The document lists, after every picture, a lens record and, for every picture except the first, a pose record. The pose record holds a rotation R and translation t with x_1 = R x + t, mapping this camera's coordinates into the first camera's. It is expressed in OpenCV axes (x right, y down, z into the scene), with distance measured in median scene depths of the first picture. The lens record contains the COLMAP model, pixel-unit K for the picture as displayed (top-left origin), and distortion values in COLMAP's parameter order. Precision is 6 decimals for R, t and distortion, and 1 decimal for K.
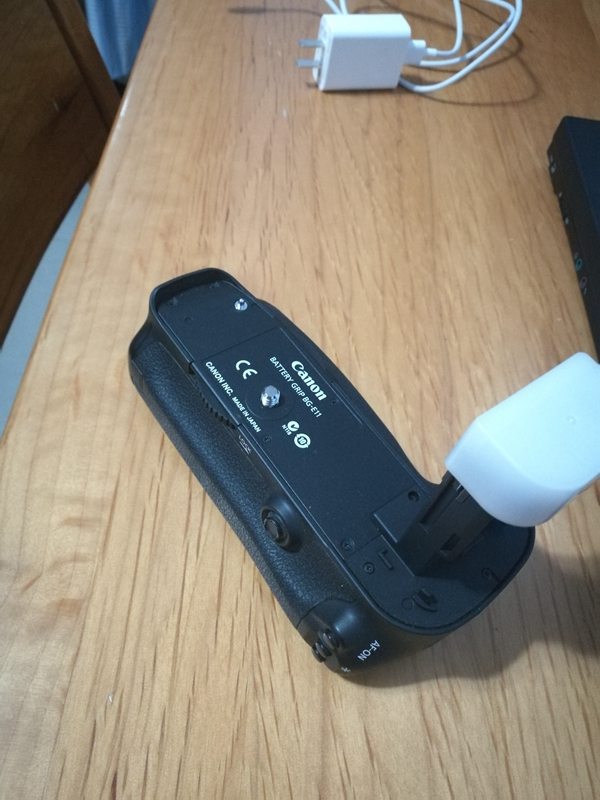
lens RADIAL K [[658.2, 0, 293.7], [0, 658.2, 395.9], [0, 0, 1]] dist [-0.199566, 0.218796]
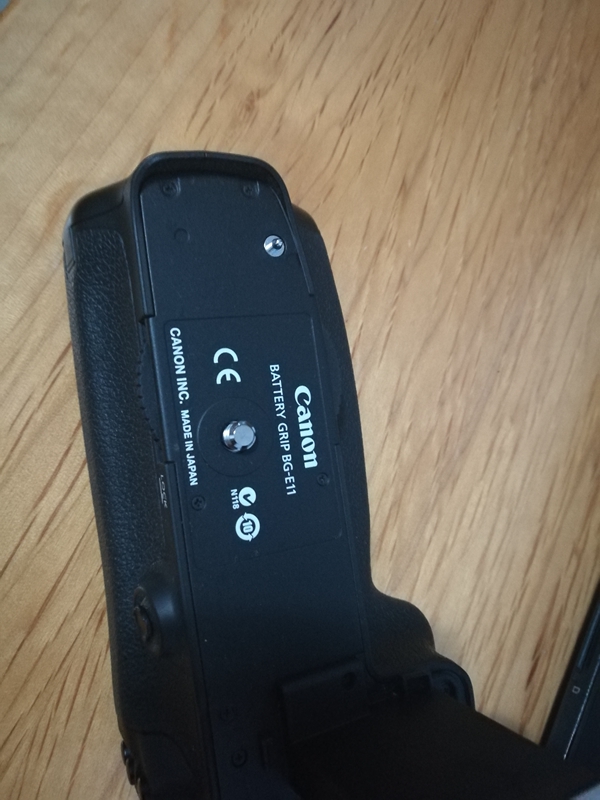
lens RADIAL K [[658.2, 0, 293.7], [0, 658.2, 395.9], [0, 0, 1]] dist [-0.199566, 0.218796]
pose [[0.858672, 0.473789, 0.195464, -0.096976], [-0.512501, 0.797478, 0.318391, -0.187978], [-0.005028, -0.373569, 0.927589, 0.337697]]
